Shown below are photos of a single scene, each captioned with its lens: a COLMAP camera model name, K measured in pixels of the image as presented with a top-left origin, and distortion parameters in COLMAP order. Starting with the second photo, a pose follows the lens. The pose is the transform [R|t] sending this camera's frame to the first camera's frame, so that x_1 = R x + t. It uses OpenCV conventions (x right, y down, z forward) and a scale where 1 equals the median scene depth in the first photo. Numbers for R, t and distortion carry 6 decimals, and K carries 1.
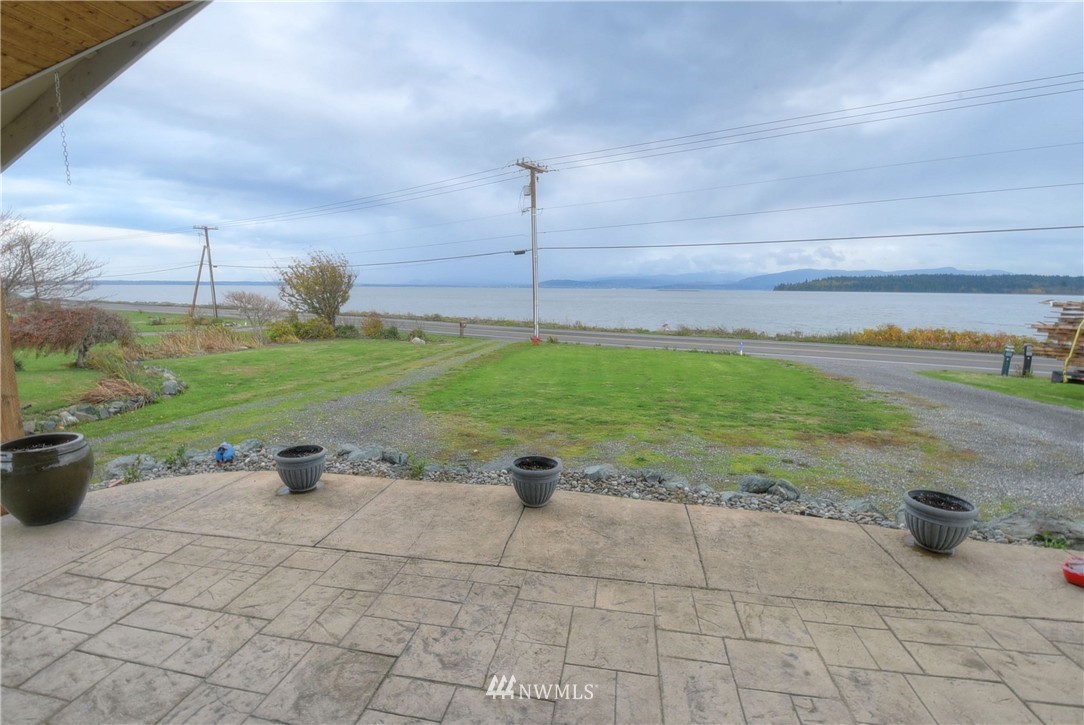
lens RADIAL K [[493.1, 0, 540.8], [0, 493.1, 362.0], [0, 0, 1]] dist [-0.002024, -0.005876]
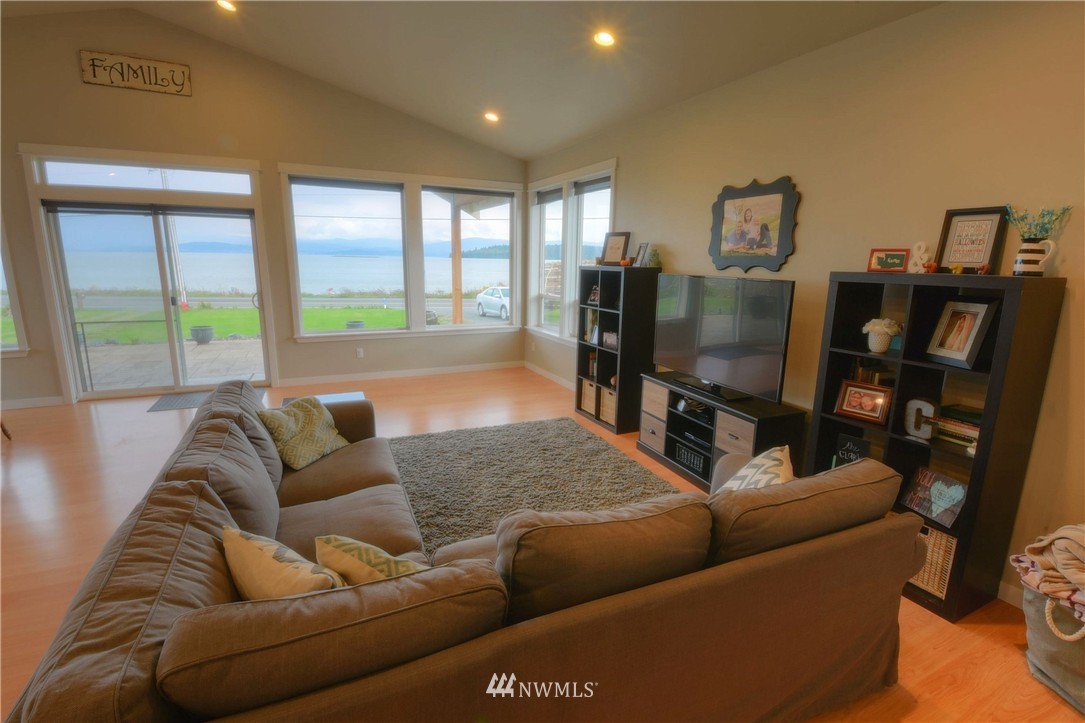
lens RADIAL K [[501.6, 0, 549.0], [0, 501.6, 369.9], [0, 0, 1]] dist [0.002611, -0.014789]
pose [[0.810991, -0.120946, 0.572421, -0.006087], [0.076579, 0.991926, 0.101088, 0.034882], [-0.580025, -0.038146, 0.813705, -0.238472]]
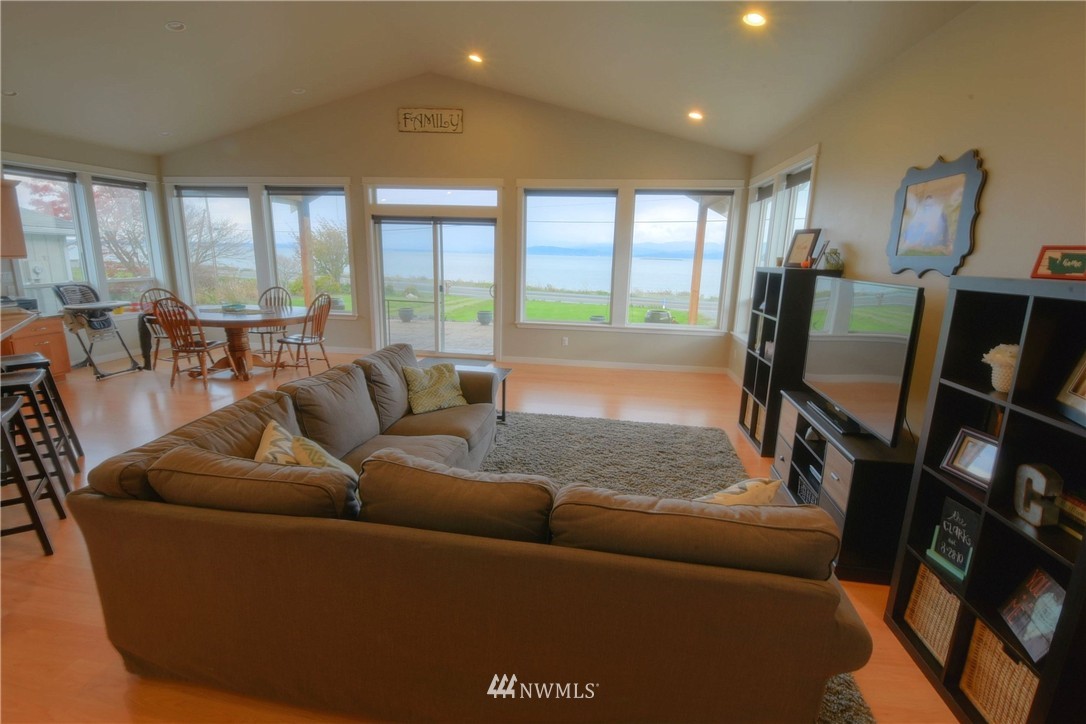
lens RADIAL K [[502.1, 0, 543.2], [0, 502.1, 367.8], [0, 0, 1]] dist [0.002611, -0.014789]
pose [[0.999255, 0.007884, 0.037786, 0.029892], [-0.010634, 0.997264, 0.073149, 0.038042], [-0.037106, -0.073497, 0.996605, -0.257609]]
